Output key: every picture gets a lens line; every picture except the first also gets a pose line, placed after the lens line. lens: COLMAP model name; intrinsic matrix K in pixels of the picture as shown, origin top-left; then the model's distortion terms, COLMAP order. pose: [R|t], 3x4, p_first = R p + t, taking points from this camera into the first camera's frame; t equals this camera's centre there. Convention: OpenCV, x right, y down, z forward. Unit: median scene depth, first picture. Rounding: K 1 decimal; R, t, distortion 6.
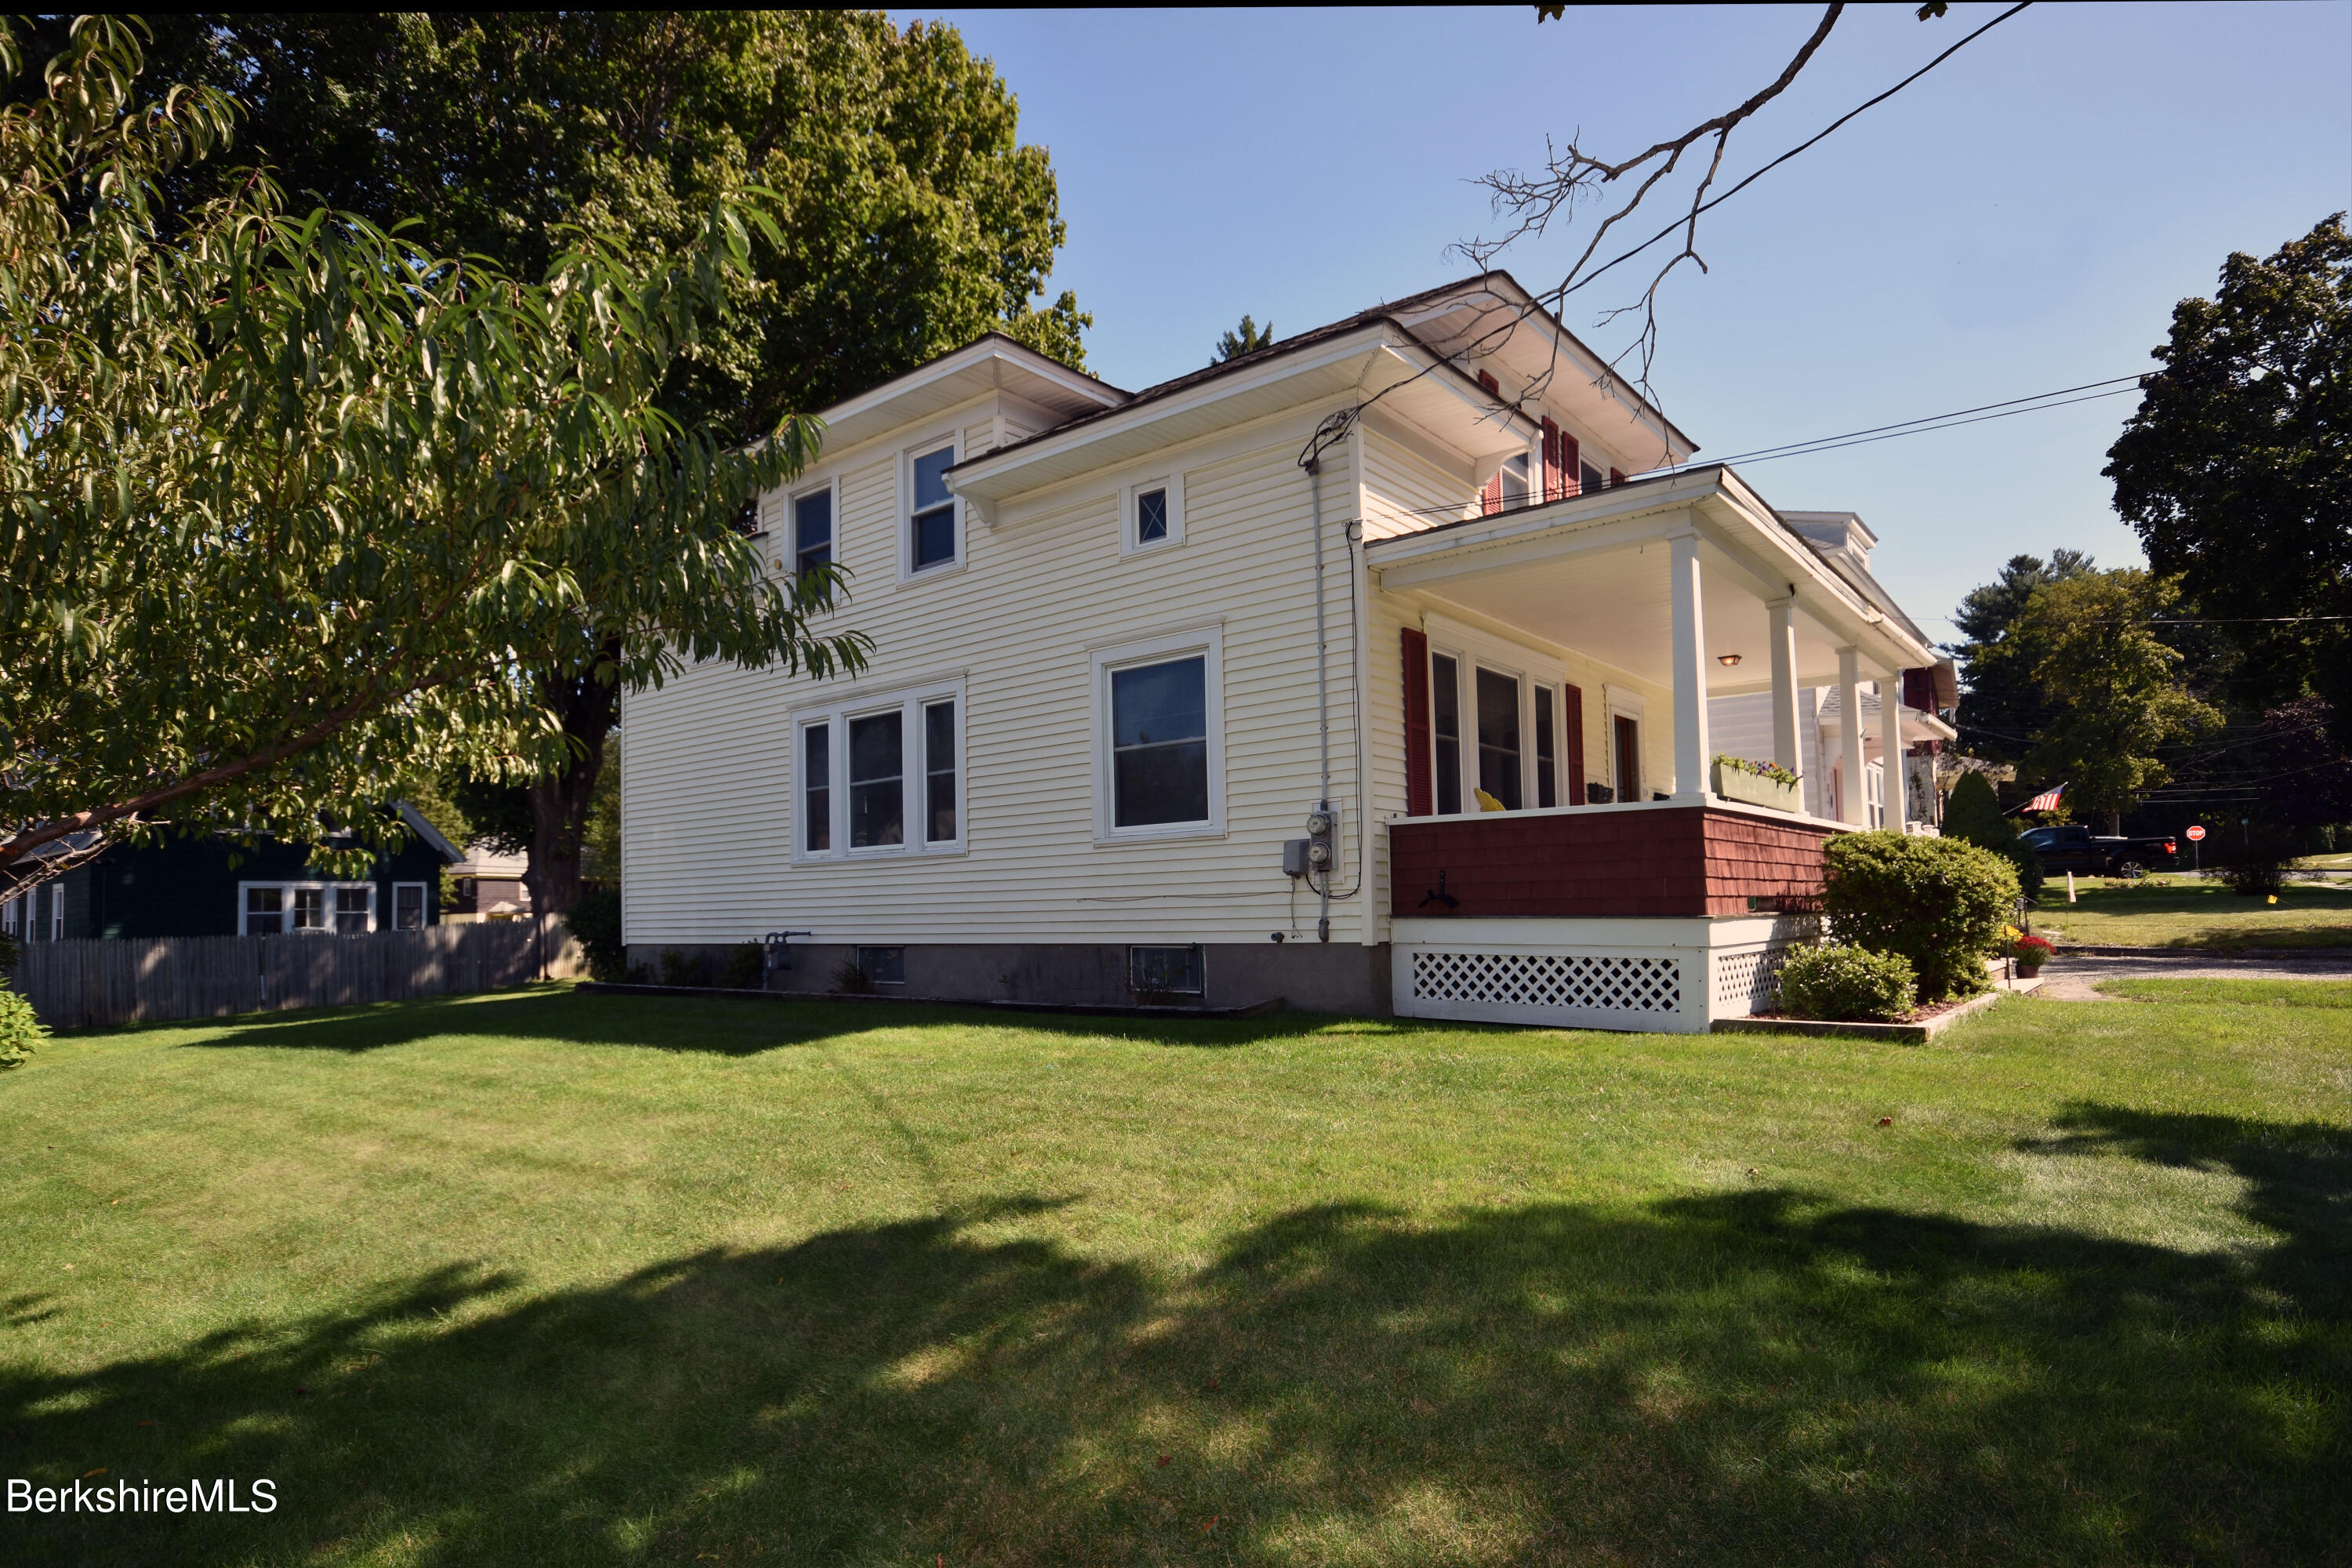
lens RADIAL K [[1252.5, 0, 1198.9], [0, 1252.5, 834.7], [0, 0, 1]] dist [0.004664, -0.000154]
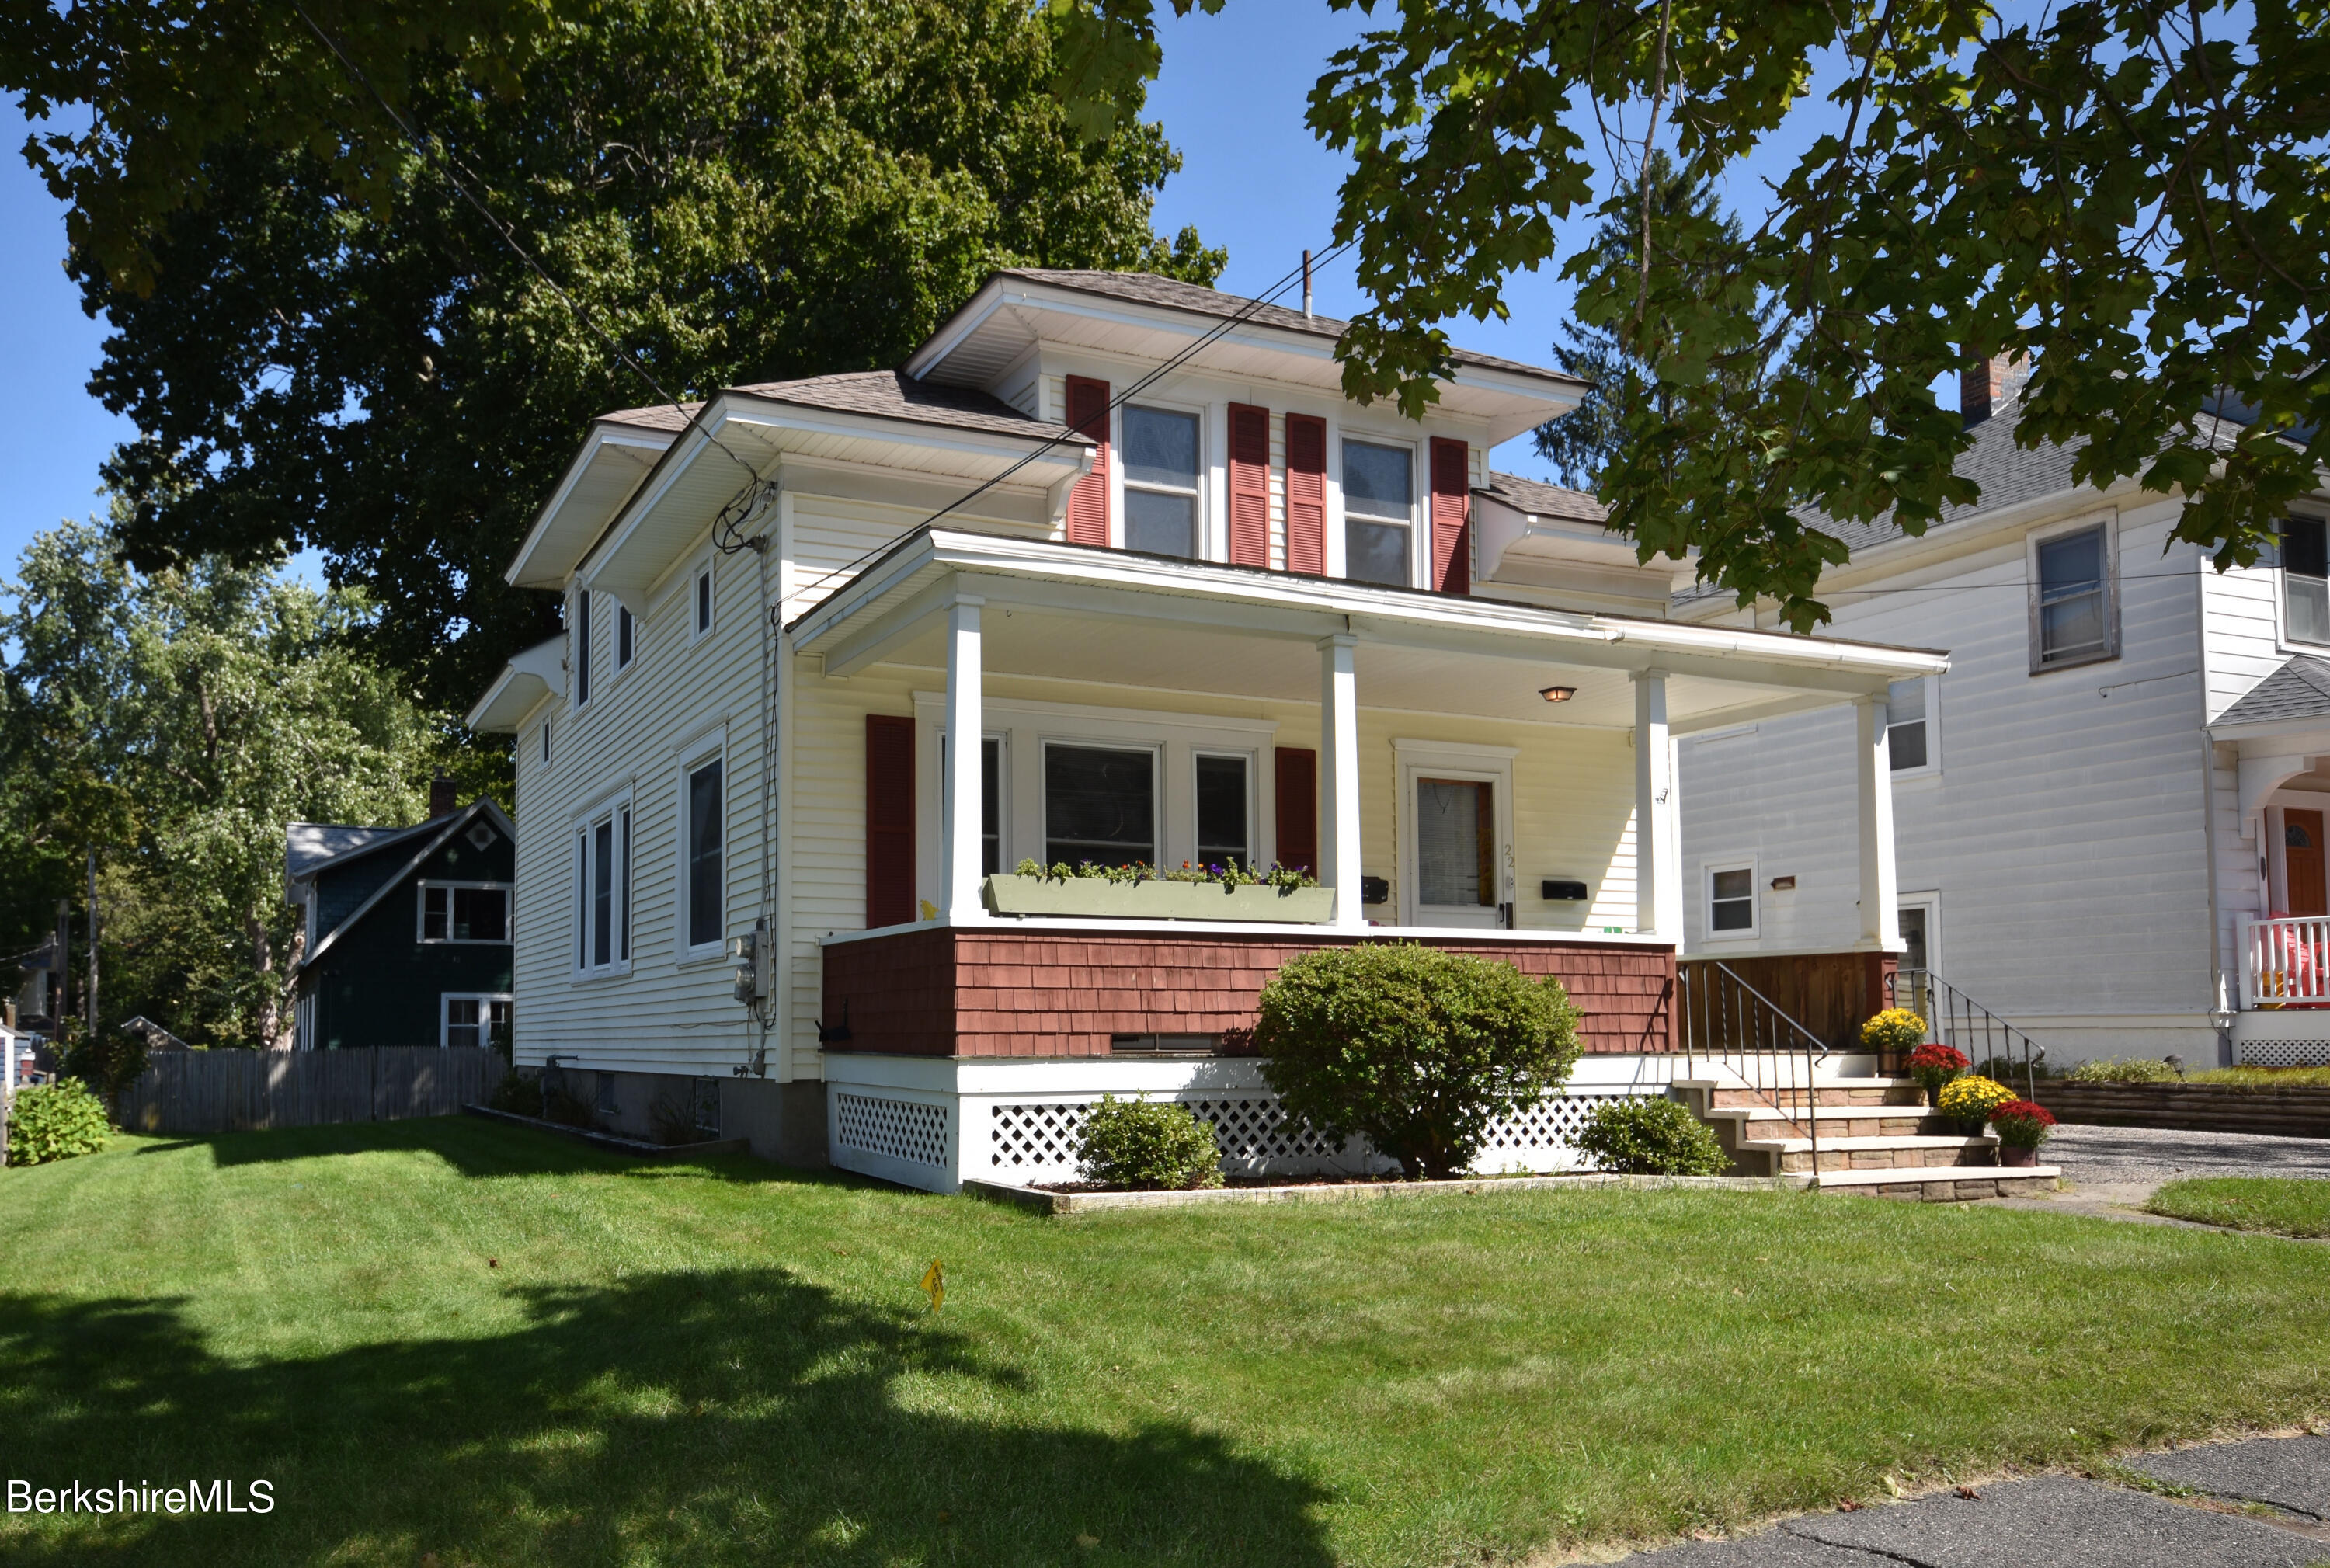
lens RADIAL K [[1813.4, 0, 1094.2], [0, 1813.4, 924.3], [0, 0, 1]] dist [0.039139, 0.002504]
pose [[0.873846, -0.014938, -0.485973, 0.909504], [0.016925, 0.999857, -0.000301, -0.018241], [0.485908, -0.007962, 0.873974, -0.011905]]
